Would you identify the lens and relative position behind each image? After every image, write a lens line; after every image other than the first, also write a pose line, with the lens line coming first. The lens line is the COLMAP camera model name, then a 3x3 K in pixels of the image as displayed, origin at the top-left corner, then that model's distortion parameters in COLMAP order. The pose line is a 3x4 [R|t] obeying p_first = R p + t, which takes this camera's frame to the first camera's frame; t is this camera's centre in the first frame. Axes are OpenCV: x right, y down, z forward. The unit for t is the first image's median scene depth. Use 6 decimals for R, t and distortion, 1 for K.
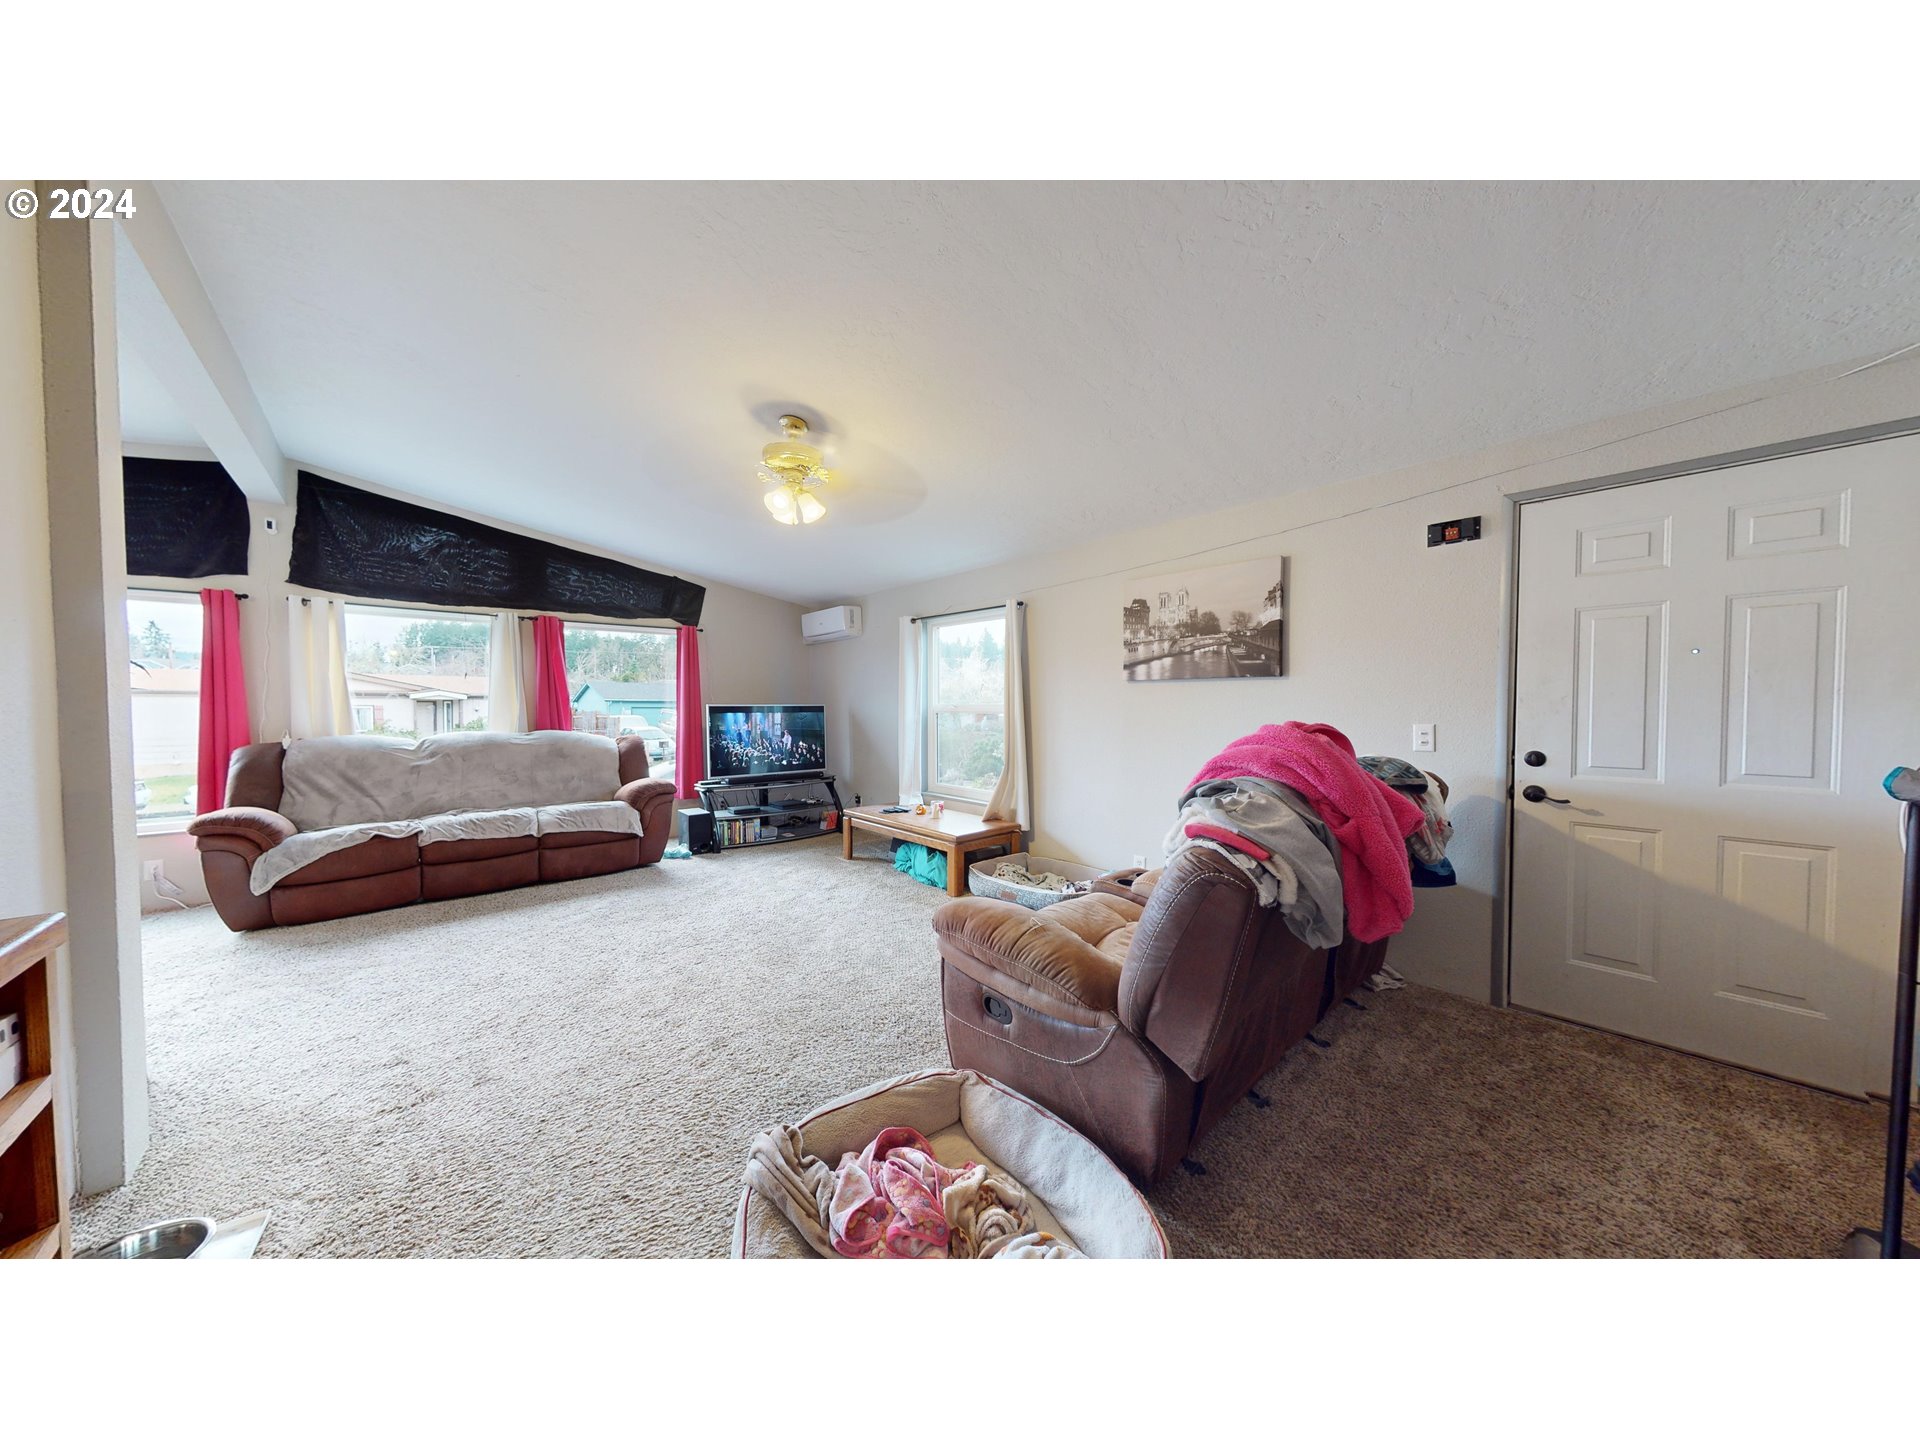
lens RADIAL K [[606.2, 0, 960.0], [0, 606.2, 720.0], [0, 0, 1]] dist [0.000951, -0.000003]
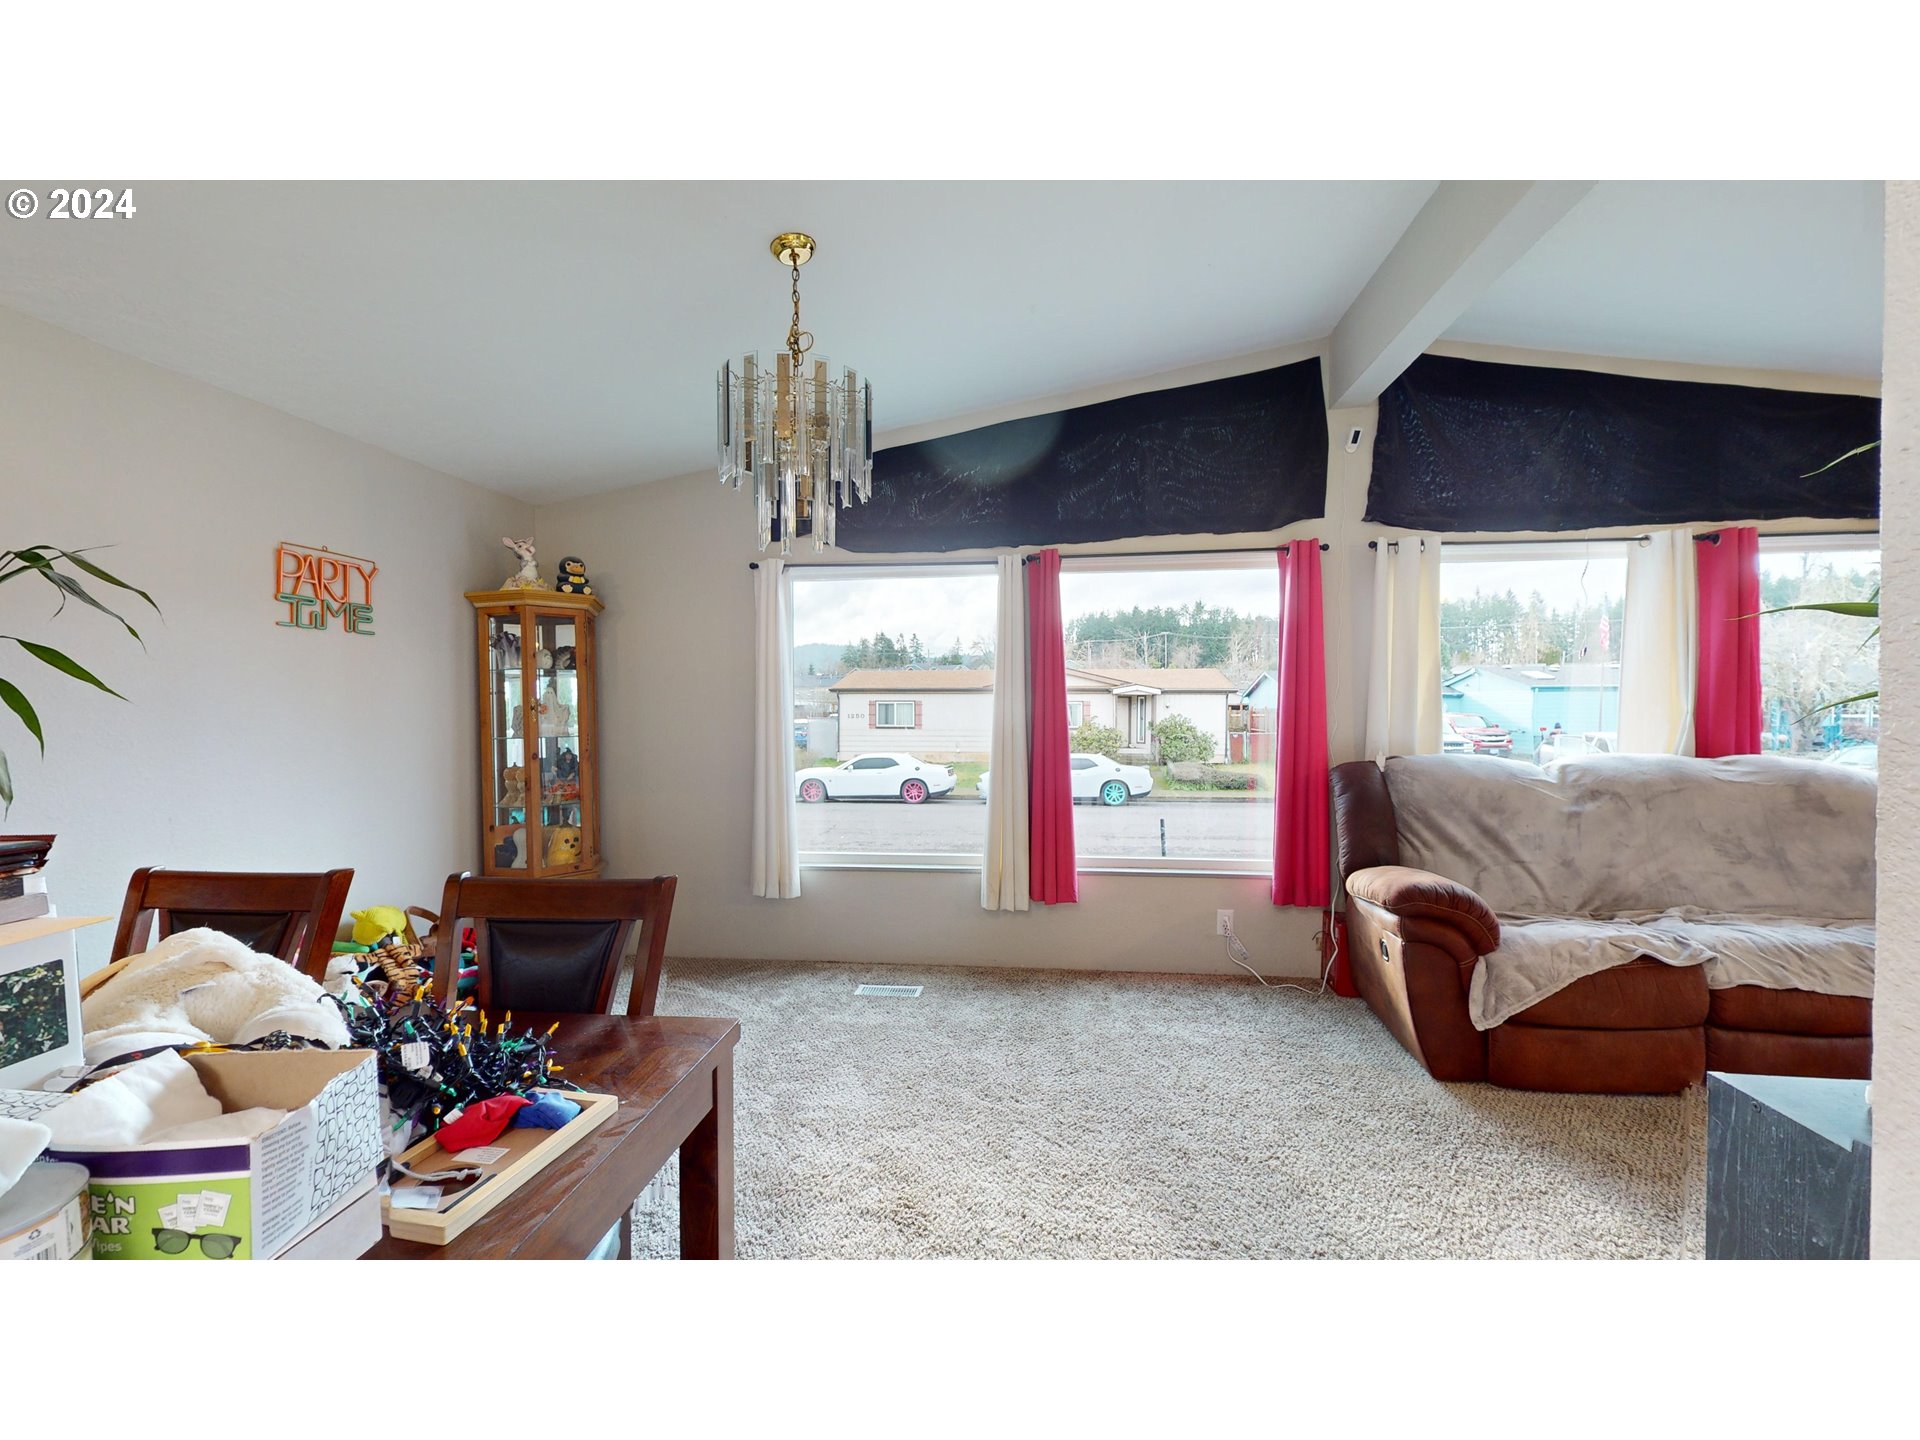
lens RADIAL K [[789.3, 0, 960.0], [0, 789.3, 720.0], [0, 0, 1]] dist [0.000331, -0.000037]
pose [[0.651777, 0.017696, -0.758204, -0.750934], [-0.017037, 0.999817, 0.008690, -0.007883], [0.758220, 0.007254, 0.651959, 0.096496]]
